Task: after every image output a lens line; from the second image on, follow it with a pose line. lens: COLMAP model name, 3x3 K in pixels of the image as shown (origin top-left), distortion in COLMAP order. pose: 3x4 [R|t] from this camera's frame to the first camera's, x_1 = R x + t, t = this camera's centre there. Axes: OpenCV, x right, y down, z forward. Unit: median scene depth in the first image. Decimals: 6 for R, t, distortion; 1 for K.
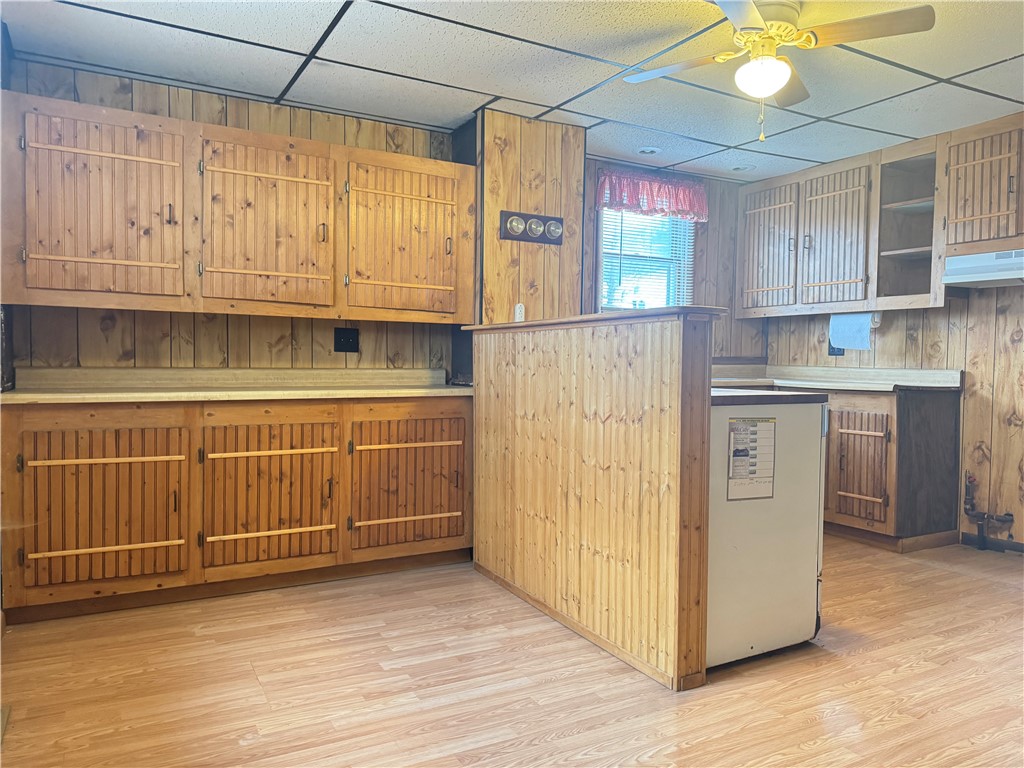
lens RADIAL K [[729.3, 0, 512.5], [0, 729.3, 391.6], [0, 0, 1]] dist [0.054472, -0.056176]
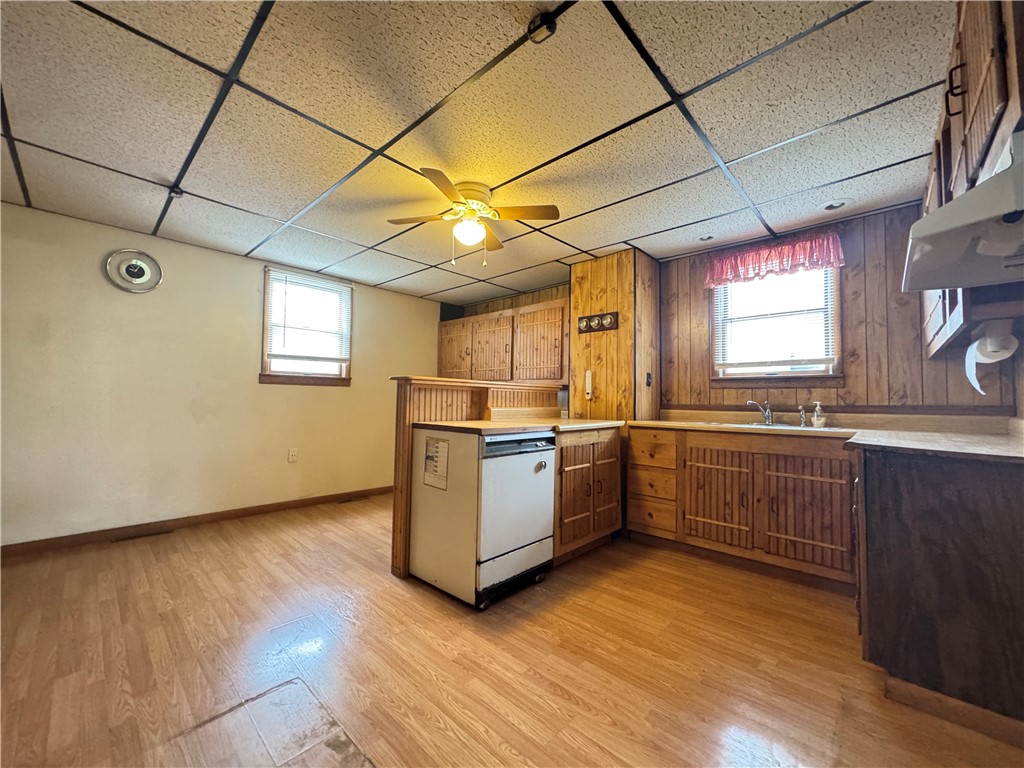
lens RADIAL K [[408.8, 0, 508.9], [0, 408.8, 380.5], [0, 0, 1]] dist [-0.008393, 0.002192]
pose [[0.297662, -0.053002, -0.953199, 1.051335], [-0.051421, 0.996118, -0.071446, -0.031143], [0.953285, 0.070281, 0.293782, 0.720155]]
